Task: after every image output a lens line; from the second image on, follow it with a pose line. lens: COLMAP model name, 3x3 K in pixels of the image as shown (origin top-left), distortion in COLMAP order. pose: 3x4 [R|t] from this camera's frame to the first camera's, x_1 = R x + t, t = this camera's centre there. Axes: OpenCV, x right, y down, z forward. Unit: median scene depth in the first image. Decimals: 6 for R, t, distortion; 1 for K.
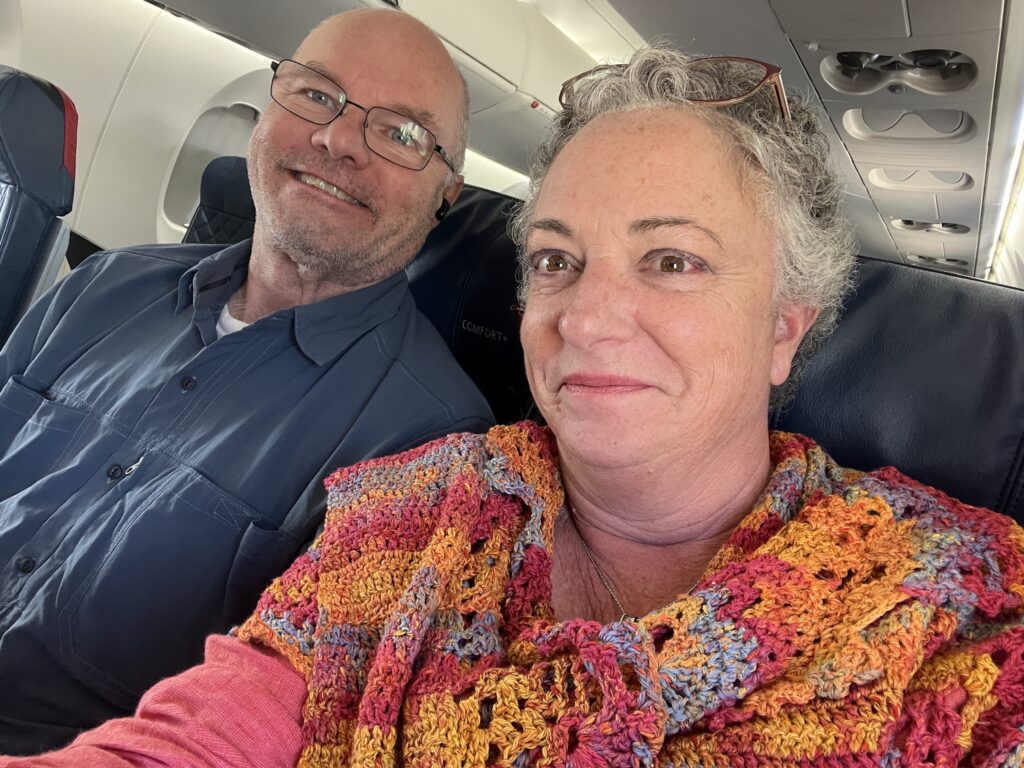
lens RADIAL K [[683.0, 0, 512.1], [0, 683.0, 384.5], [0, 0, 1]] dist [-0.005990, -0.000896]
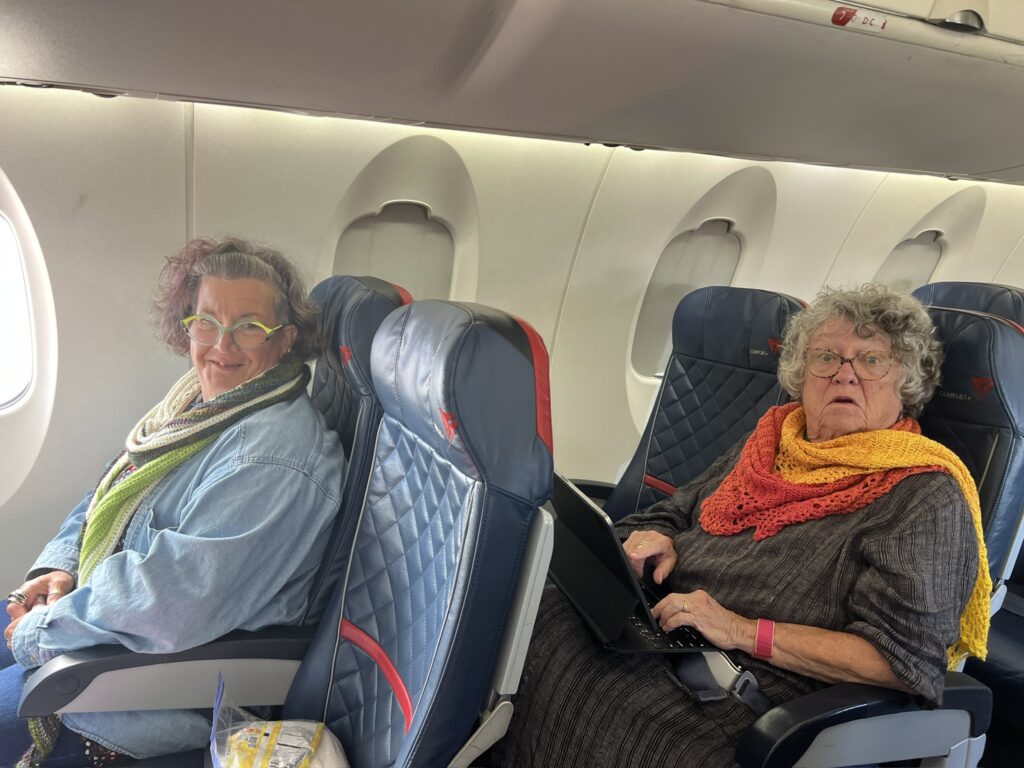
lens RADIAL K [[775.2, 0, 511.5], [0, 775.2, 384.3], [0, 0, 1]] dist [0.013295, 0.005915]
pose [[0.814493, -0.127989, -0.565880, -0.119003], [0.072312, 0.990153, -0.119868, -0.150864], [0.575650, 0.056711, 0.815727, 0.177391]]
